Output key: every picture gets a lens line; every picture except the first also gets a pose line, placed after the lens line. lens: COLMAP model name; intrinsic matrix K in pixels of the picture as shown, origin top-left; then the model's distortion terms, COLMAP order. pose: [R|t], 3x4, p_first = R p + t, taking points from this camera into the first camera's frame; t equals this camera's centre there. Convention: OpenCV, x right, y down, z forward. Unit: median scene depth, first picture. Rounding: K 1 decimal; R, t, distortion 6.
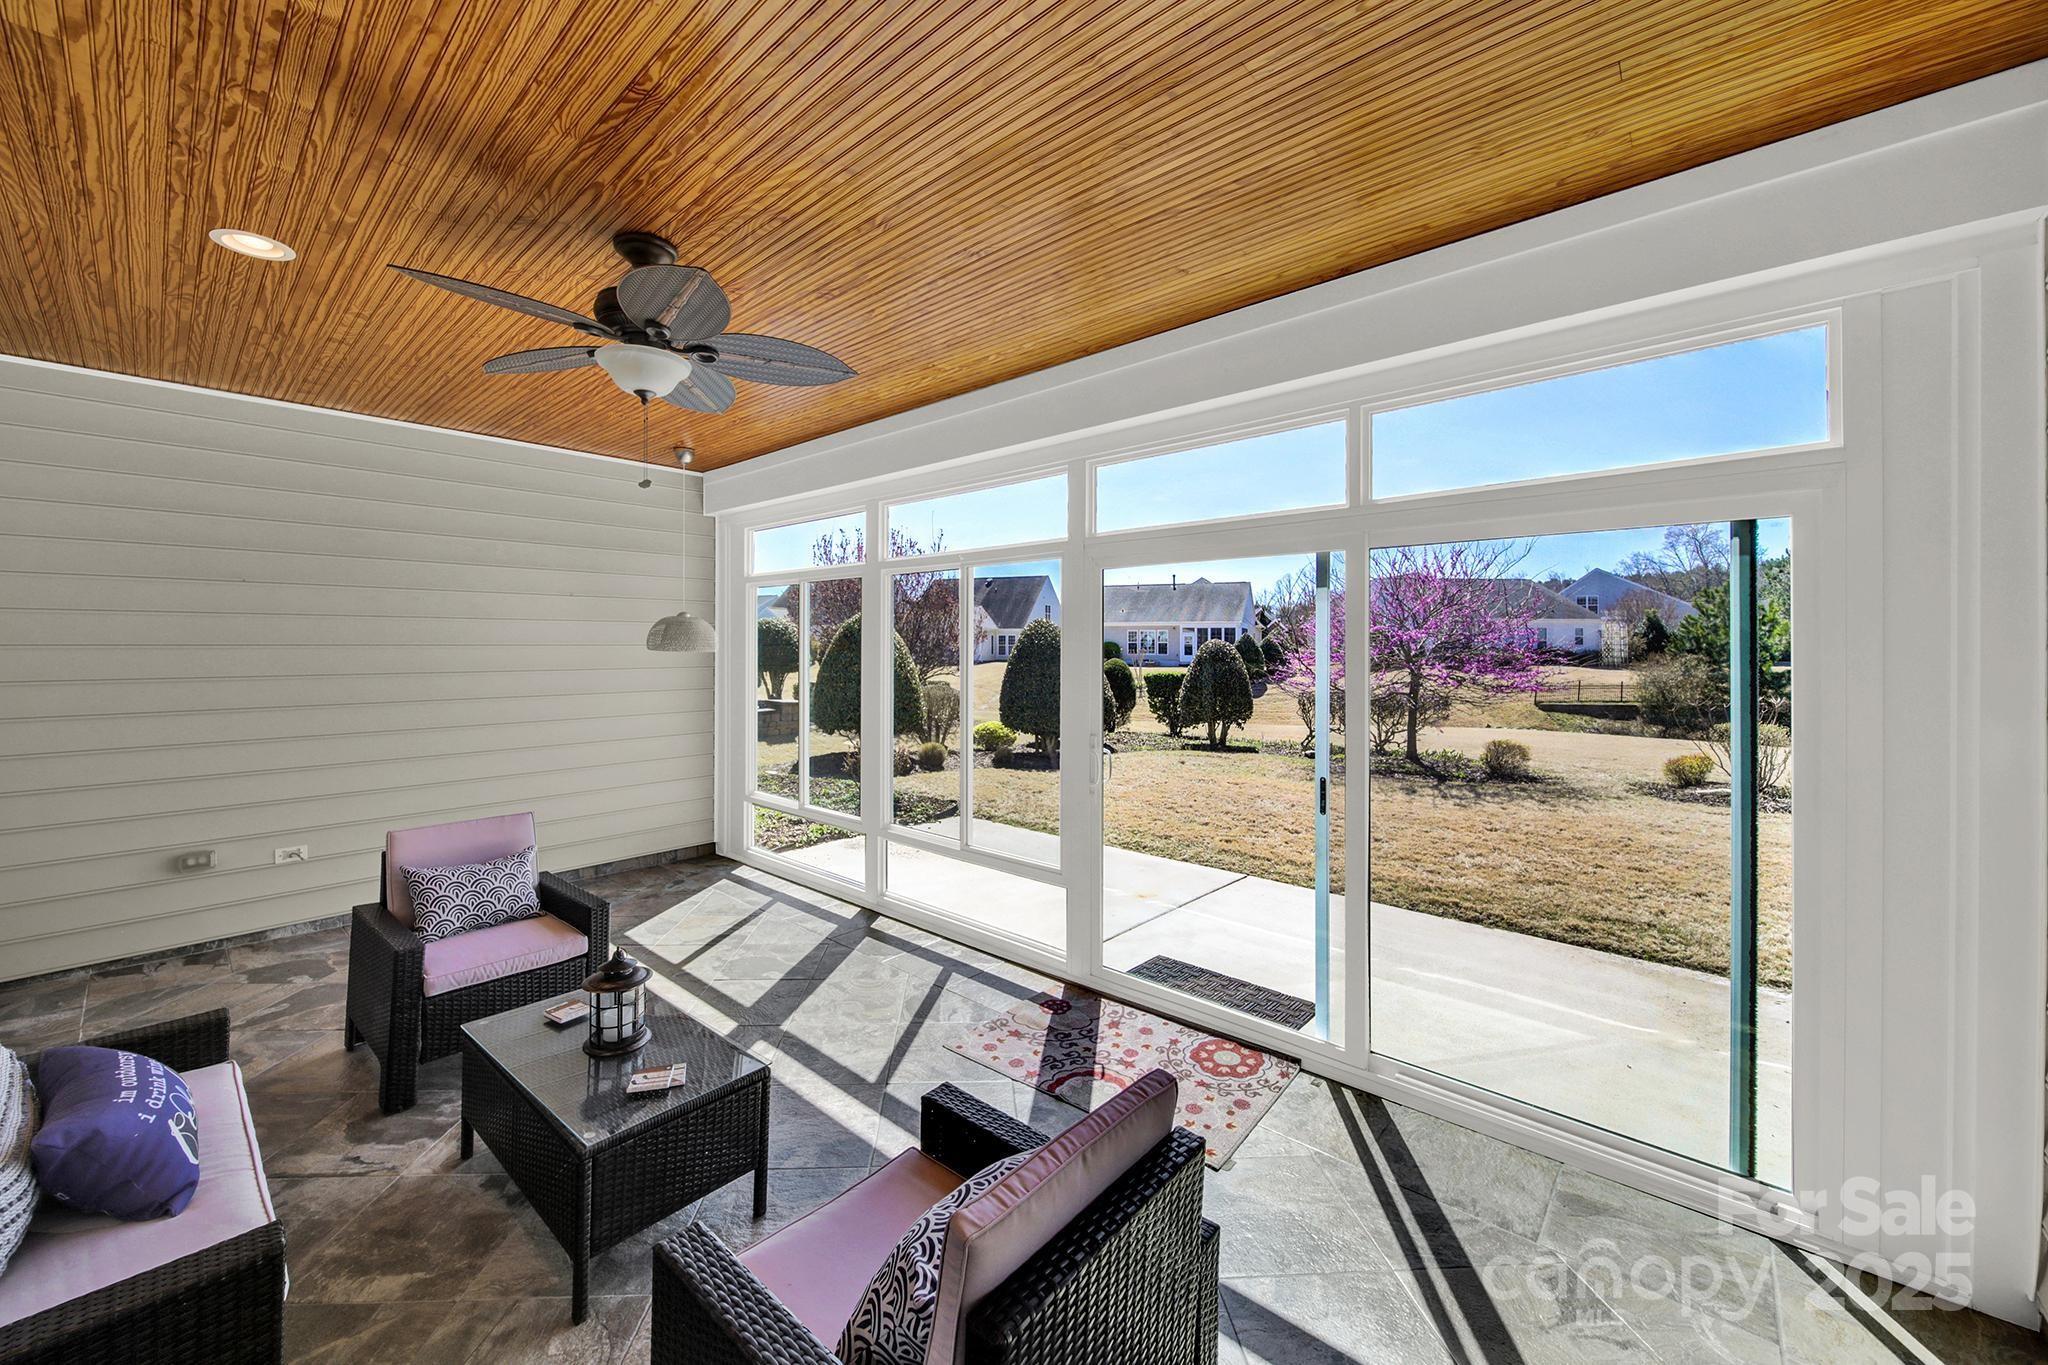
lens RADIAL K [[750.1, 0, 1025.8], [0, 750.1, 664.4], [0, 0, 1]] dist [0.000639, -0.001963]
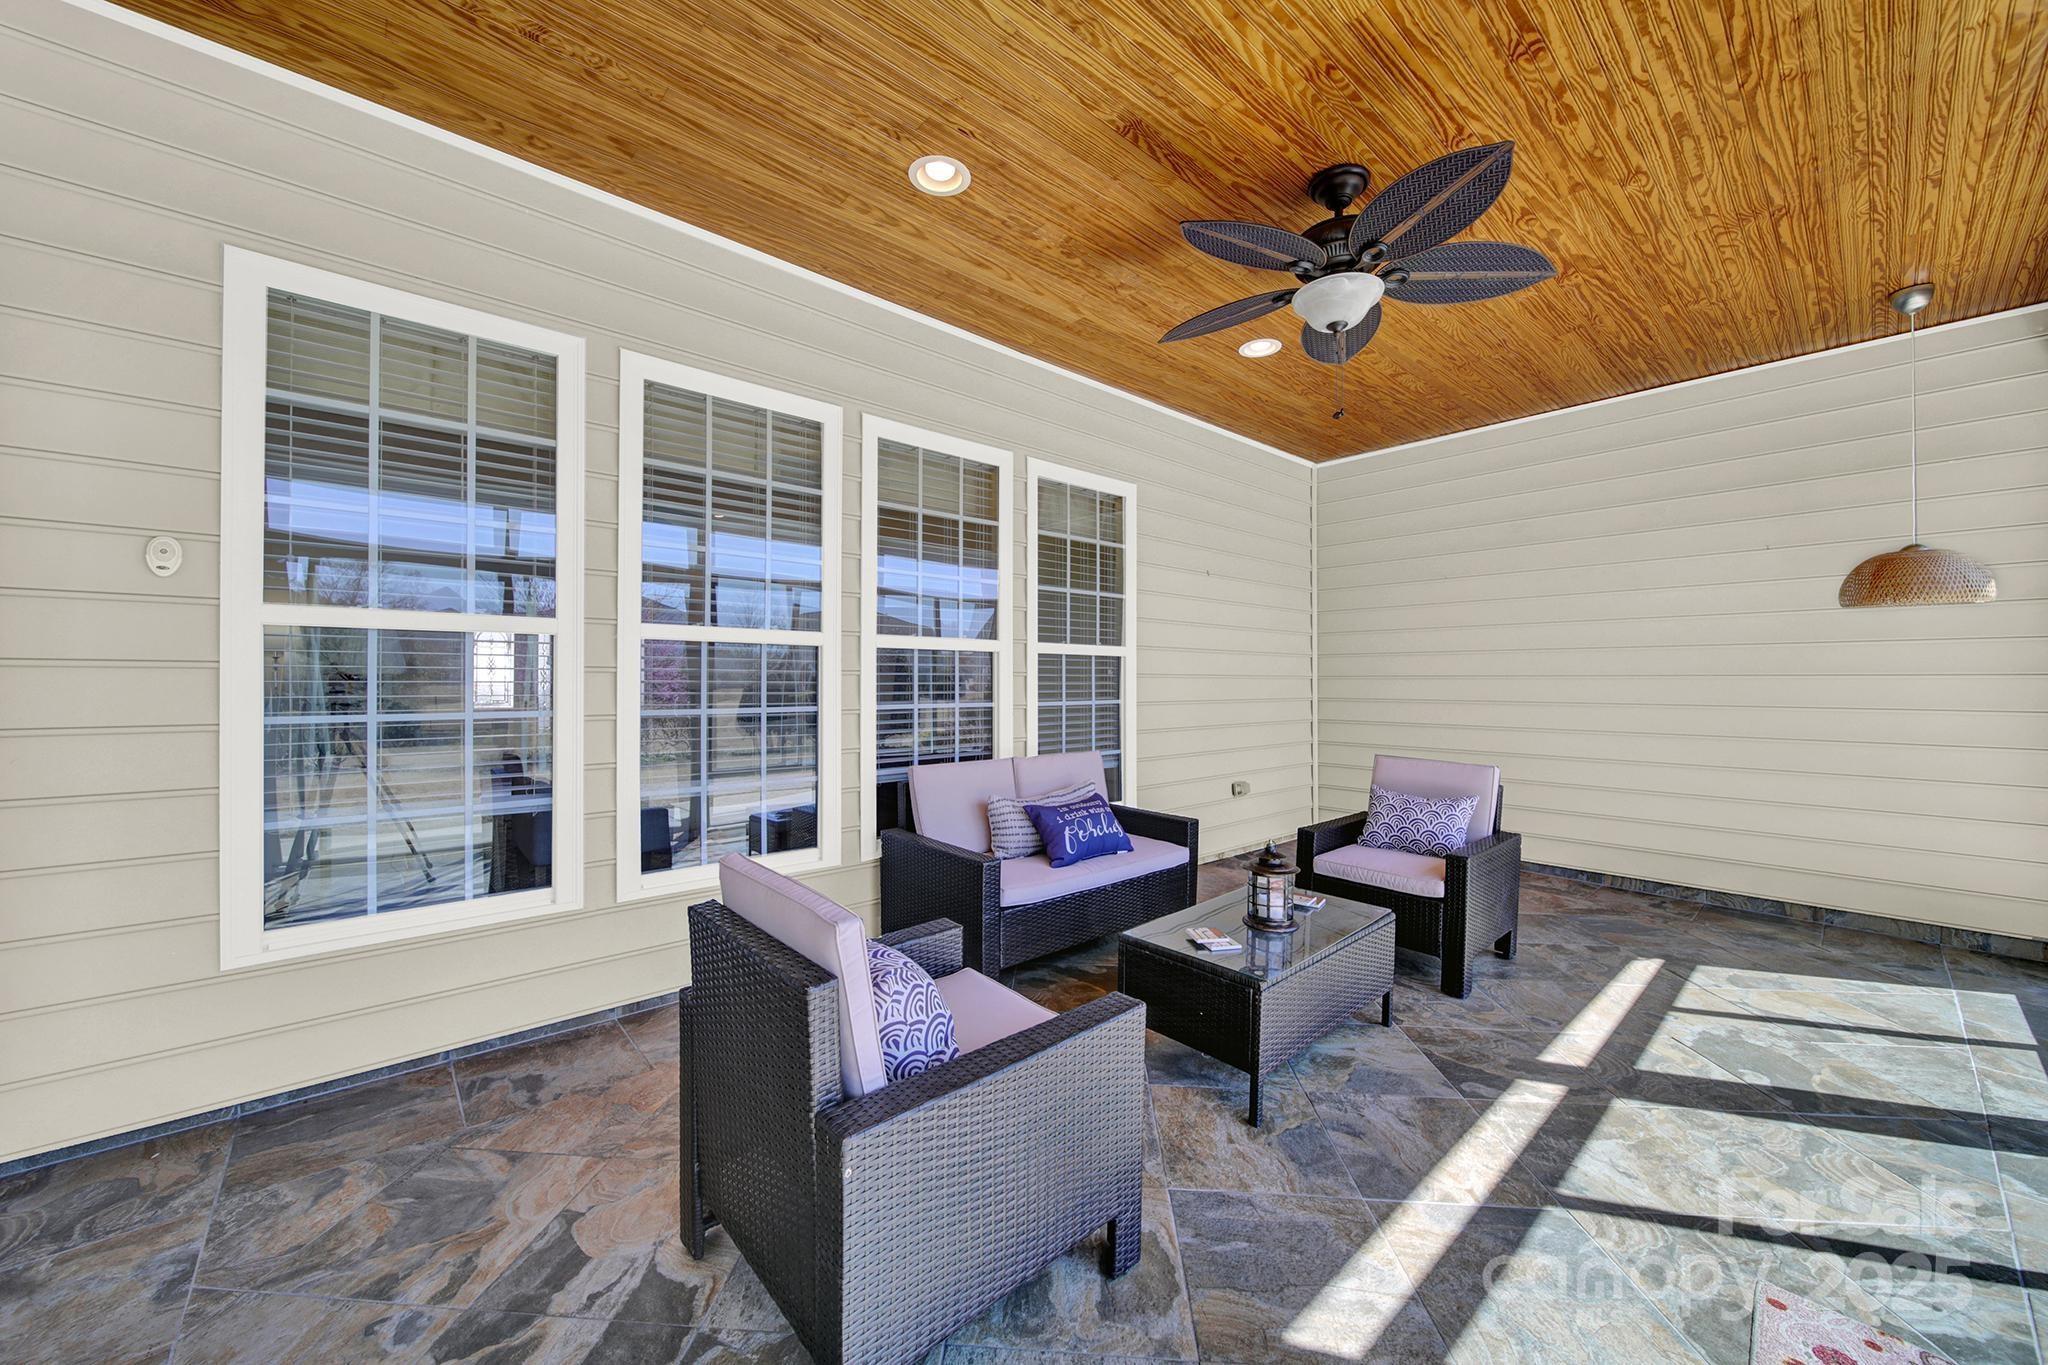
lens RADIAL K [[750.1, 0, 1025.8], [0, 750.1, 664.4], [0, 0, 1]] dist [0.000639, -0.001963]
pose [[-0.119321, -0.033104, -0.992304, 0.368860], [-0.023294, 0.999262, -0.030535, 0.100774], [0.992582, 0.019471, -0.120004, 0.459611]]
